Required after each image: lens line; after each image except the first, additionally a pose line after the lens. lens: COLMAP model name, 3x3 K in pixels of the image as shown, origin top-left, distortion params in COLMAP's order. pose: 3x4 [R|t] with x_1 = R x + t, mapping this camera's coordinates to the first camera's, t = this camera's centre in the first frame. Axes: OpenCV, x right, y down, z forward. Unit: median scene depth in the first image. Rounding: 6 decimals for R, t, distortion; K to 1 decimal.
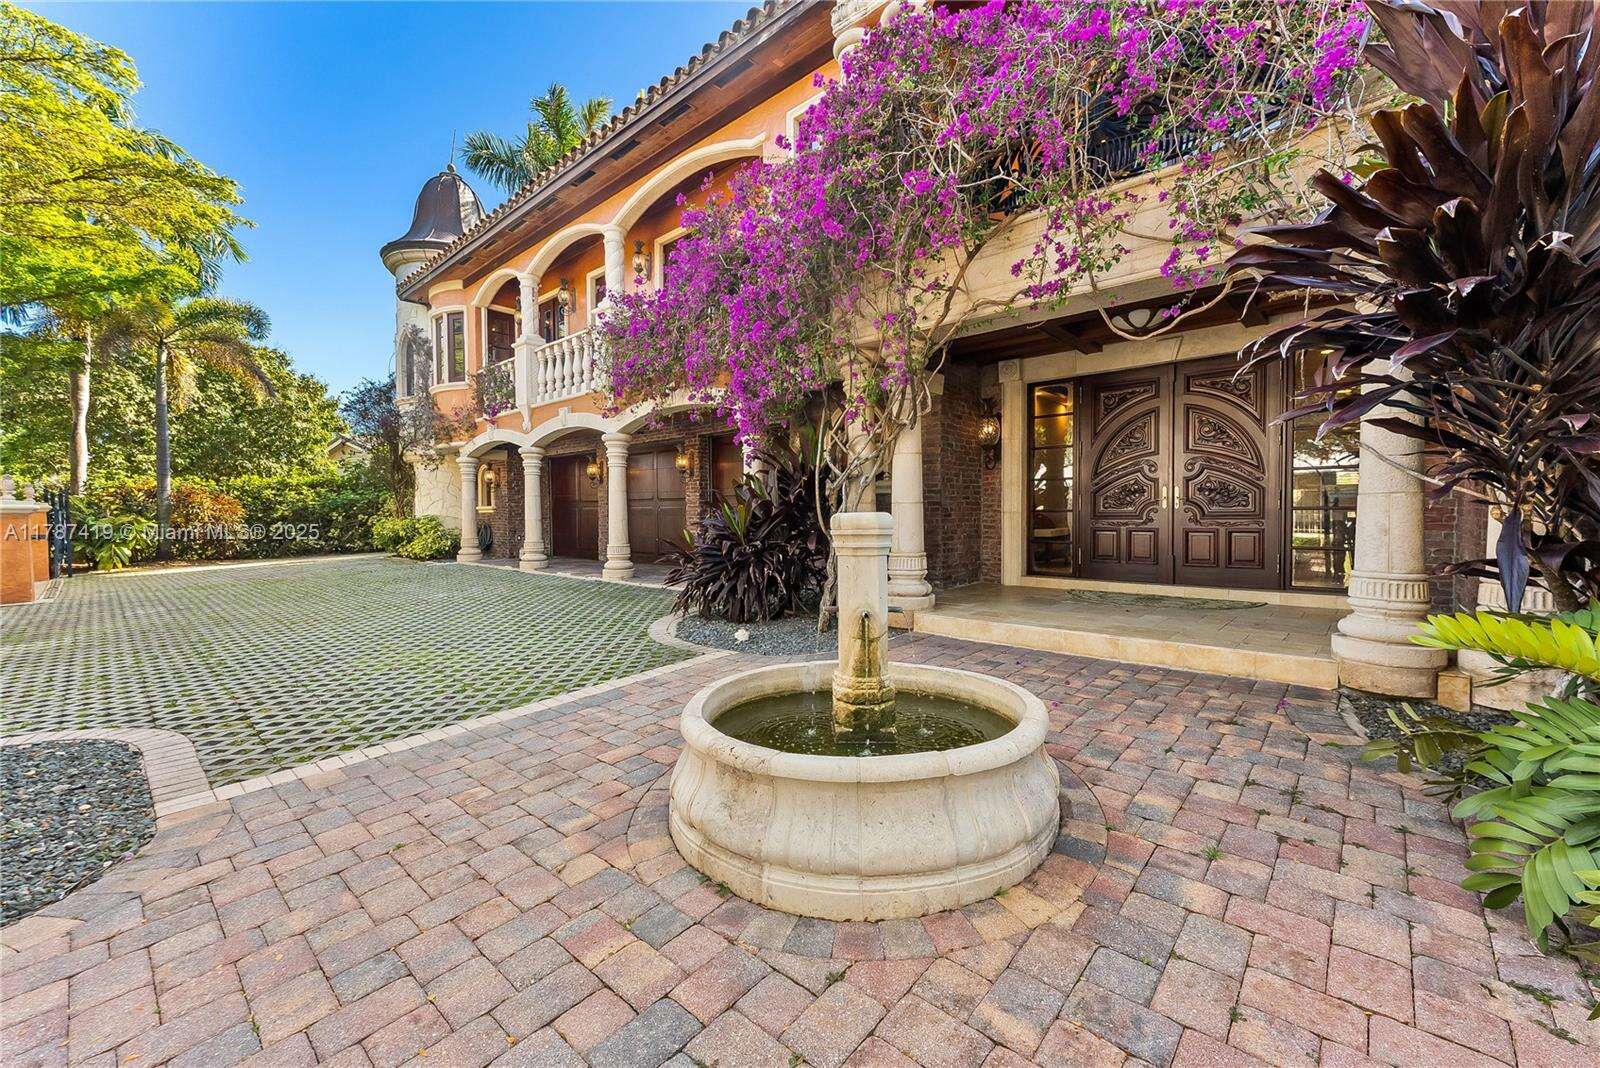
lens RADIAL K [[650.8, 0, 800.0], [0, 650.8, 534.0], [0, 0, 1]] dist [0.000802, -0.000151]
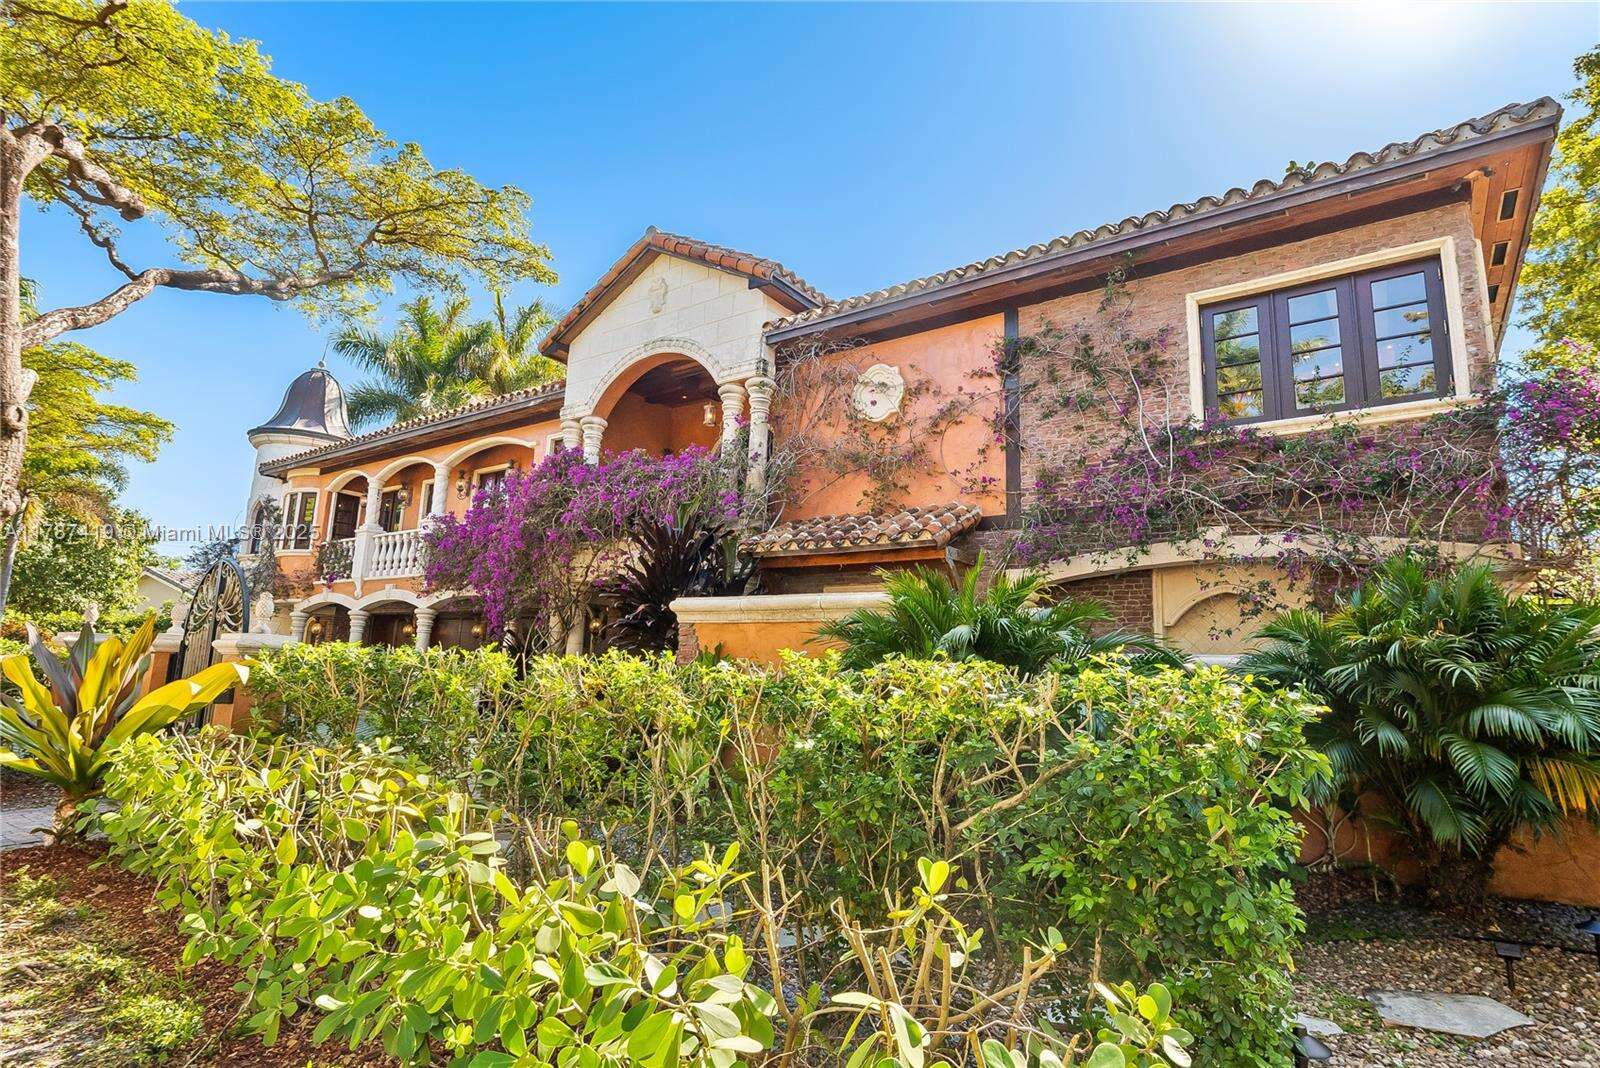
lens RADIAL K [[820.1, 0, 800.0], [0, 820.1, 534.0], [0, 0, 1]] dist [-0.000591, 0.000310]
pose [[0.992156, 0.063408, 0.107731, 0.241082], [-0.040650, 0.978618, -0.201629, 0.007041], [-0.118213, 0.195668, 0.973519, -0.641287]]
